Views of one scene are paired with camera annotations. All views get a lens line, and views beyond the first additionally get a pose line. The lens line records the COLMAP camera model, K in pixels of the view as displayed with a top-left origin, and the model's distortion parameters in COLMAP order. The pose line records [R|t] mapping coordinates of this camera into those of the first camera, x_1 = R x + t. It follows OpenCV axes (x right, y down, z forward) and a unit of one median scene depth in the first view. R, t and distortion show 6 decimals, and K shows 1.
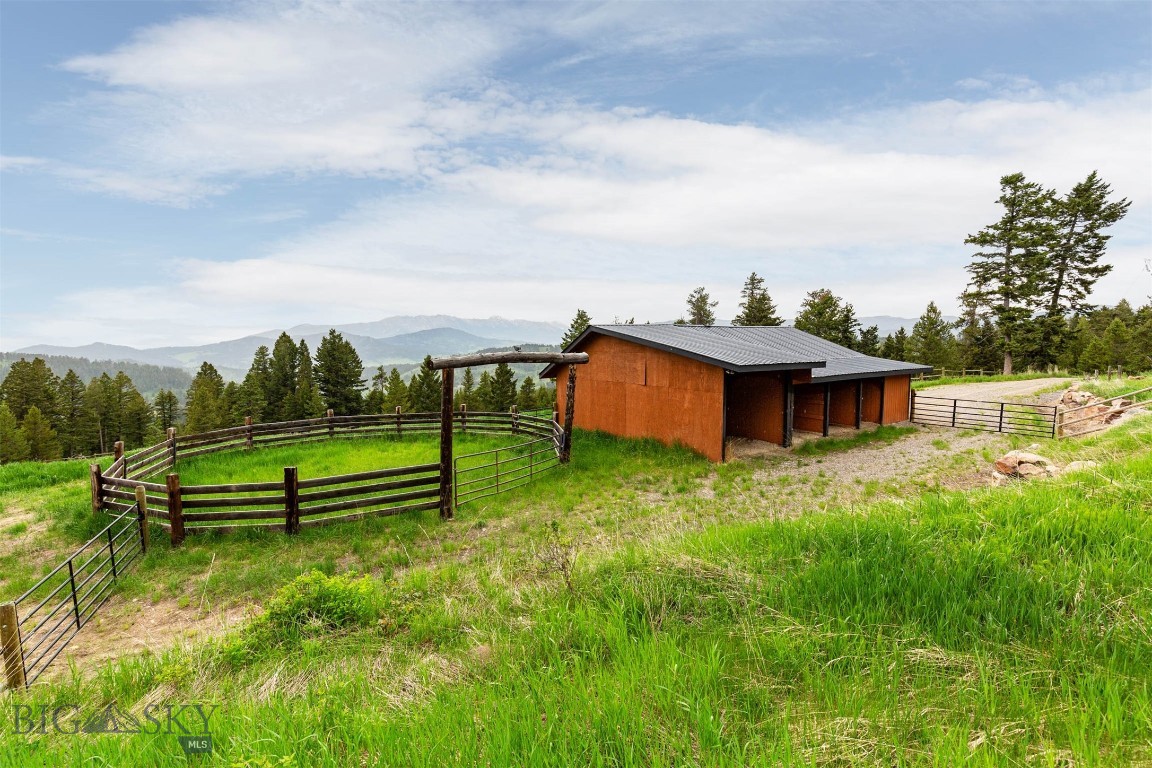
lens RADIAL K [[528.4, 0, 572.7], [0, 528.4, 388.0], [0, 0, 1]] dist [0.000179, -0.000169]
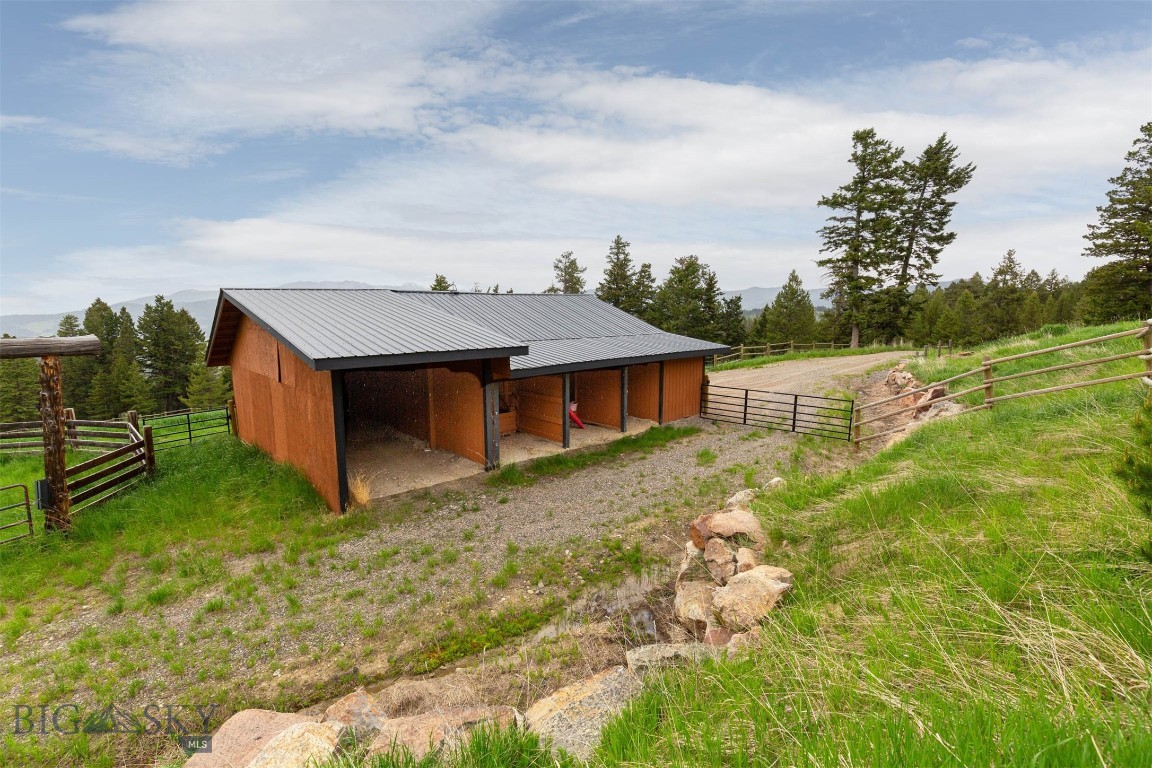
lens RADIAL K [[528.4, 0, 577.5], [0, 528.4, 390.3], [0, 0, 1]] dist [0.000179, -0.000169]
pose [[0.987640, -0.020928, 0.155334, 0.175855], [0.011155, 0.997918, 0.063527, -0.014423], [-0.156340, -0.061009, 0.985817, 0.134488]]
